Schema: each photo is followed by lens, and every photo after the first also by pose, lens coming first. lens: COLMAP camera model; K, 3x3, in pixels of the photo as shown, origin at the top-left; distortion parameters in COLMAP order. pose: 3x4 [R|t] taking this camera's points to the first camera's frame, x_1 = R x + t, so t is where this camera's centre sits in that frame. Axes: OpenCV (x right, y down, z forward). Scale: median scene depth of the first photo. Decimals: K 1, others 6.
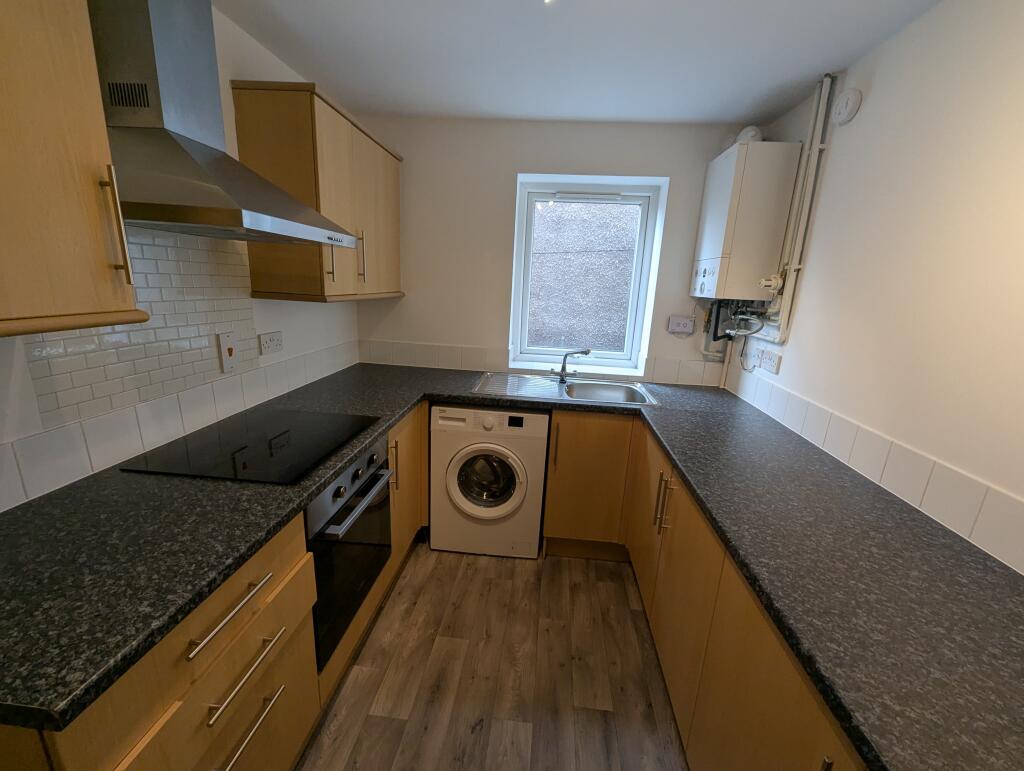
lens RADIAL K [[433.0, 0, 512.4], [0, 433.0, 389.4], [0, 0, 1]] dist [-0.001409, -0.000050]
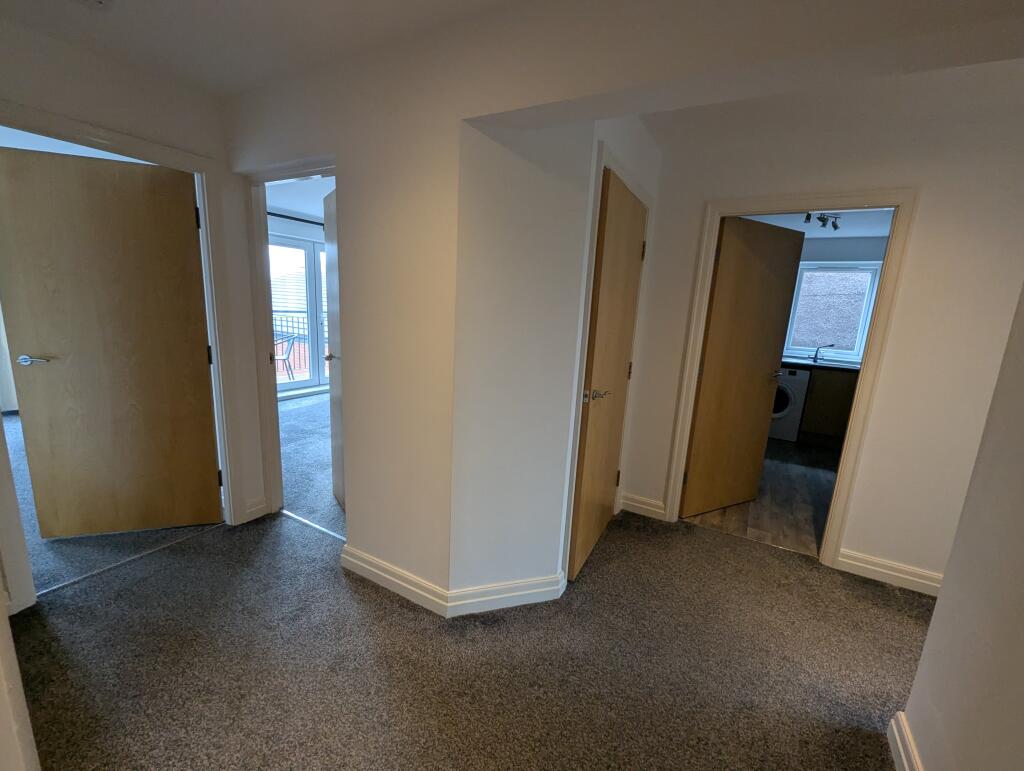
lens RADIAL K [[433.0, 0, 513.3], [0, 433.0, 387.2], [0, 0, 1]] dist [-0.001409, -0.000050]
pose [[0.910168, 0.088269, -0.404726, -0.389628], [-0.115197, 0.992428, -0.042617, 0.401667], [0.397900, 0.085412, 0.913444, -1.613186]]
